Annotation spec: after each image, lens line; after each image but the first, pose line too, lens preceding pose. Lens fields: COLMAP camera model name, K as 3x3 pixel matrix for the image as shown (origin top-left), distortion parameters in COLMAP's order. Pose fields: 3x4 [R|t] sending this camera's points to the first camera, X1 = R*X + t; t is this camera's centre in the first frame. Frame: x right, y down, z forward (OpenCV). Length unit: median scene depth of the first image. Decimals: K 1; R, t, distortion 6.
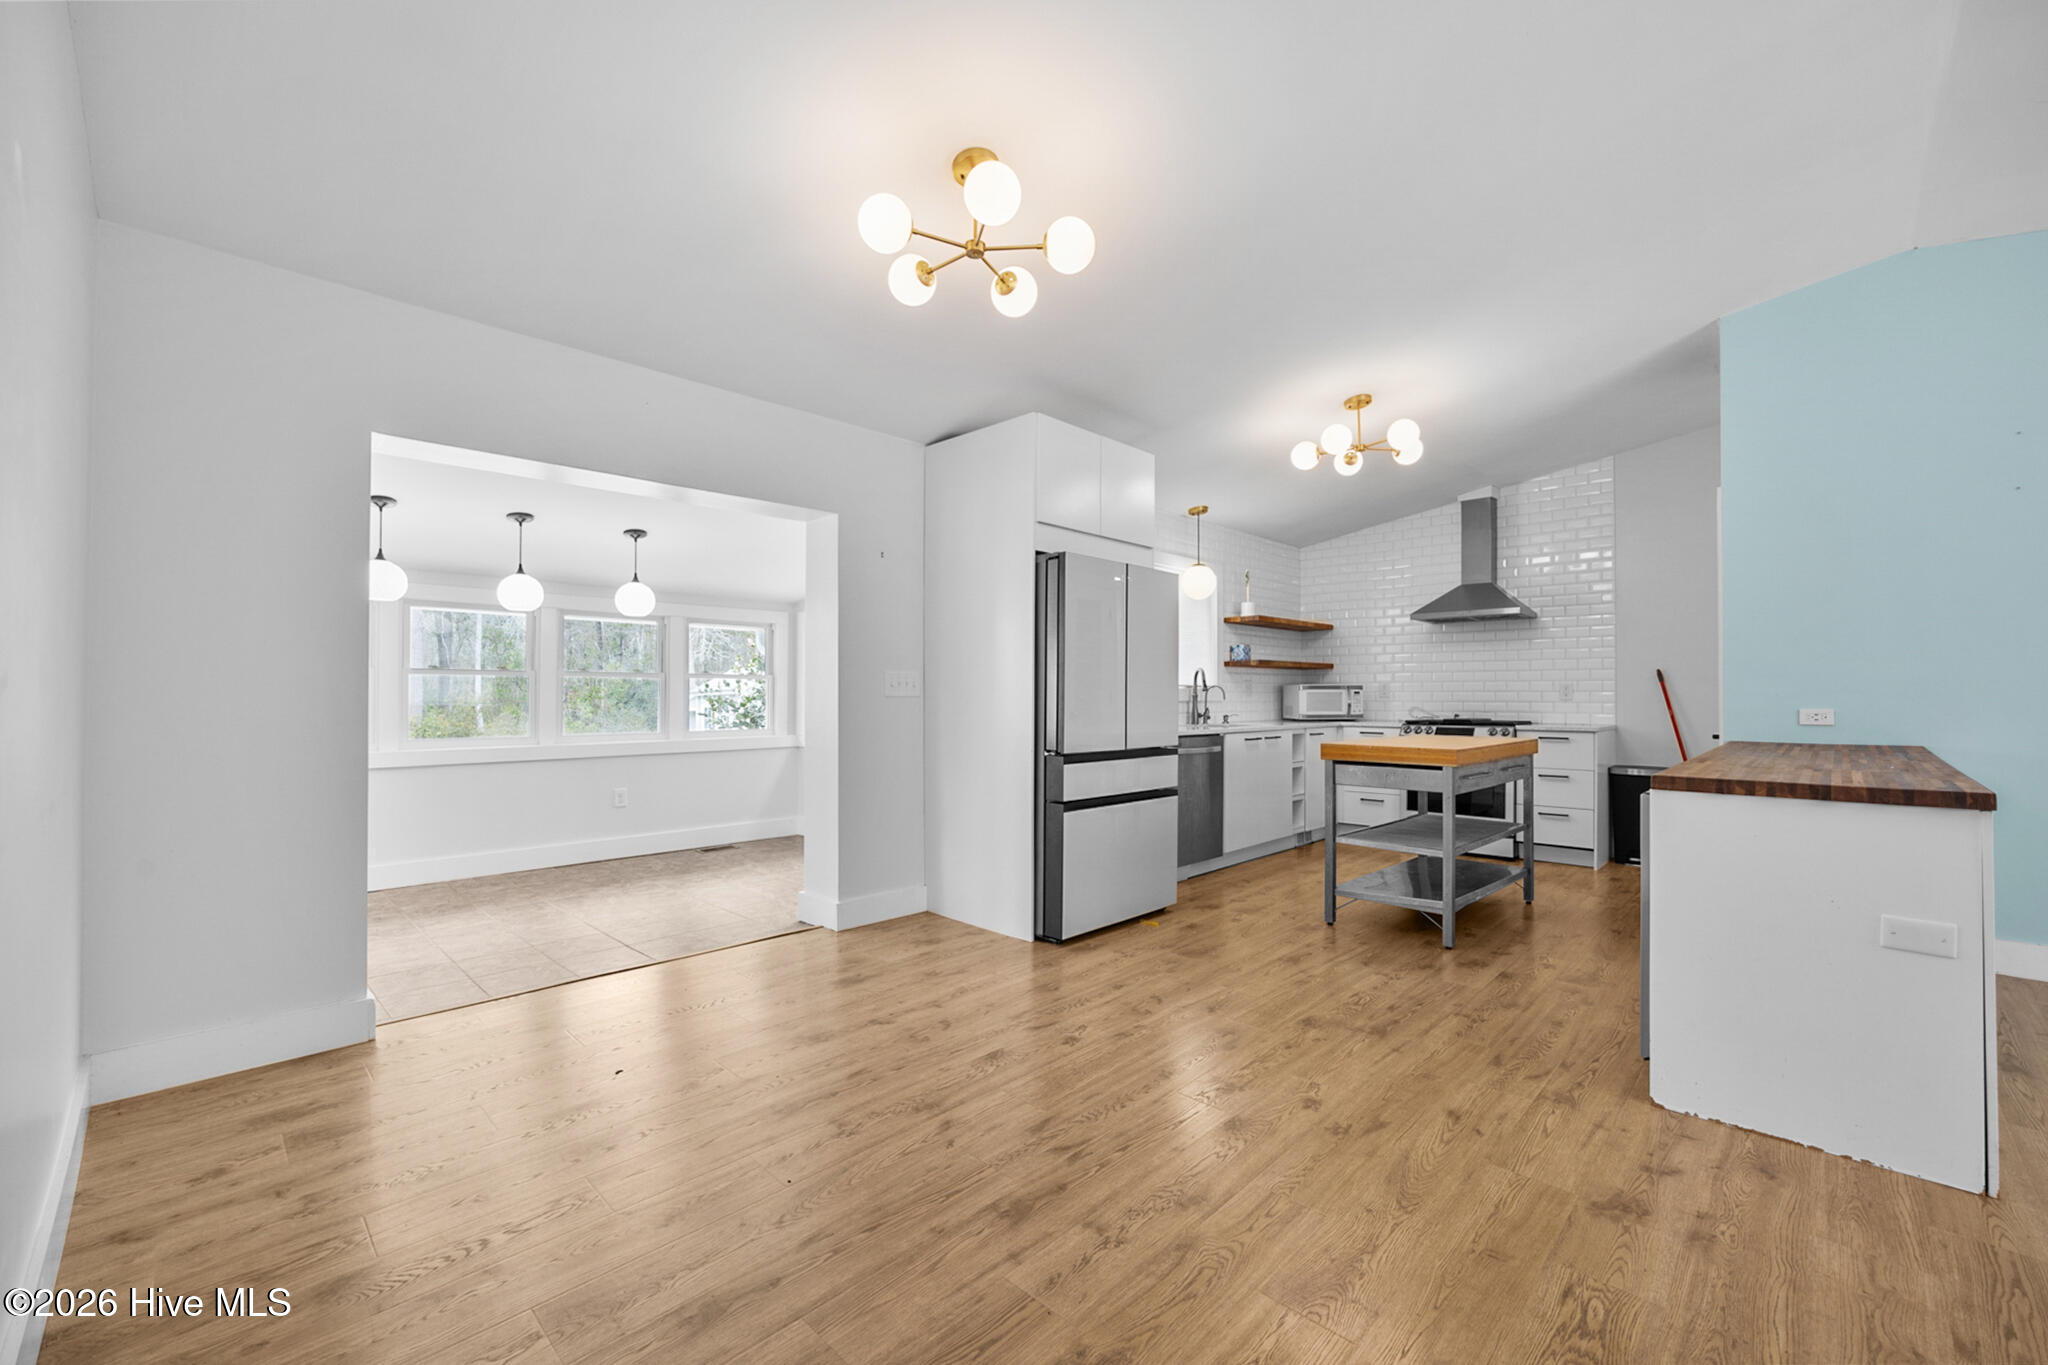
lens RADIAL K [[834.3, 0, 1037.1], [0, 834.3, 685.7], [0, 0, 1]] dist [-0.018023, 0.004522]
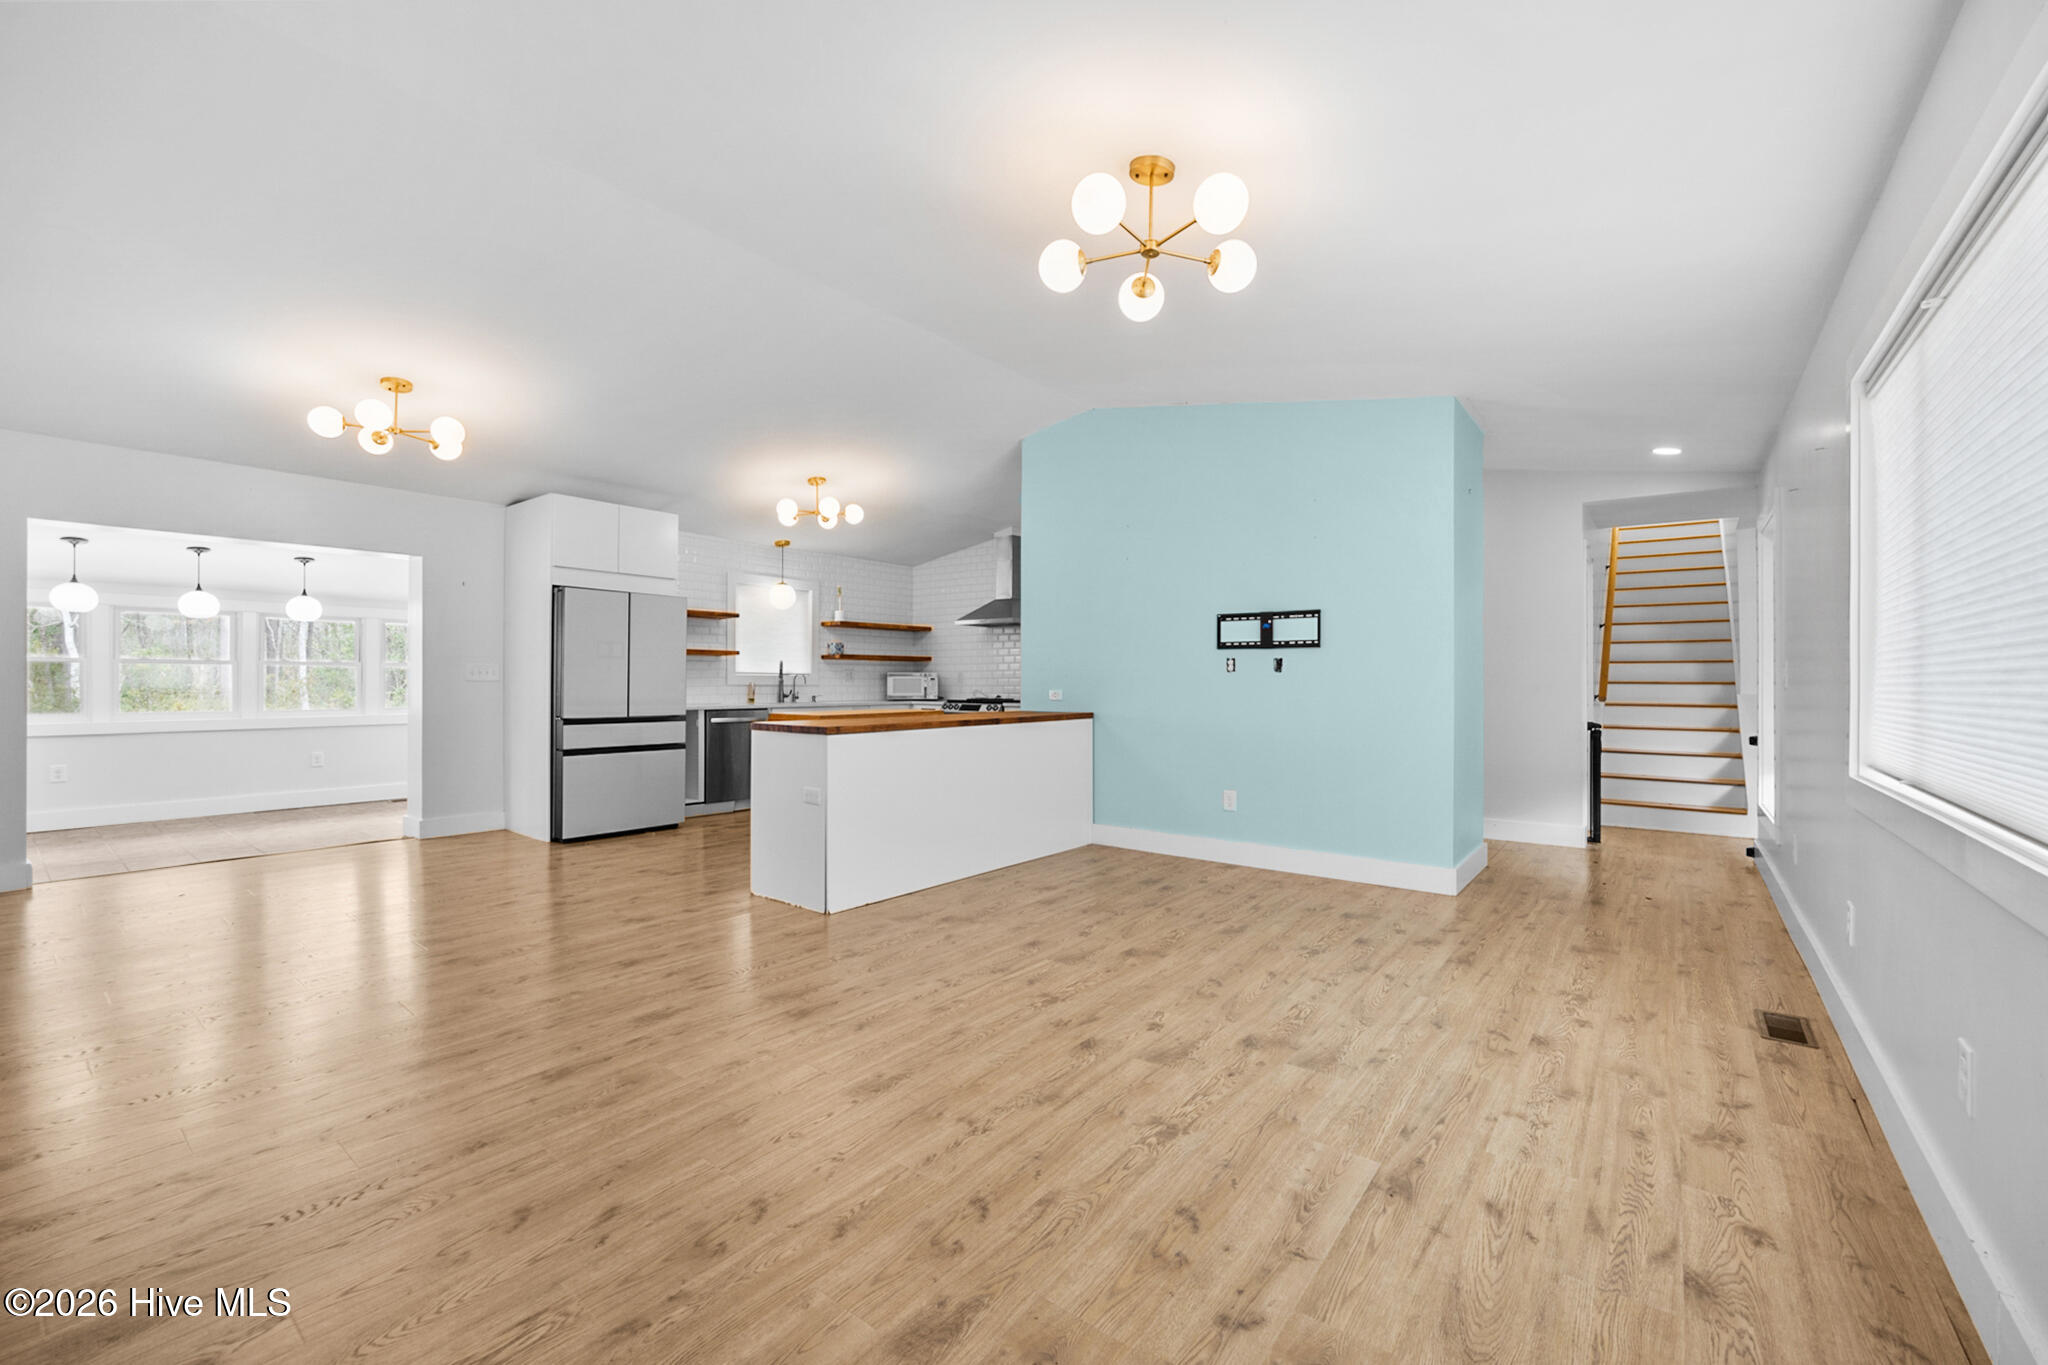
lens RADIAL K [[834.3, 0, 1040.6], [0, 834.3, 687.1], [0, 0, 1]] dist [-0.018023, 0.004522]
pose [[0.994128, 0.001630, 0.108194, 0.454795], [-0.003557, 0.999838, 0.017619, -0.003600], [-0.108148, -0.017901, 0.993974, -0.374155]]
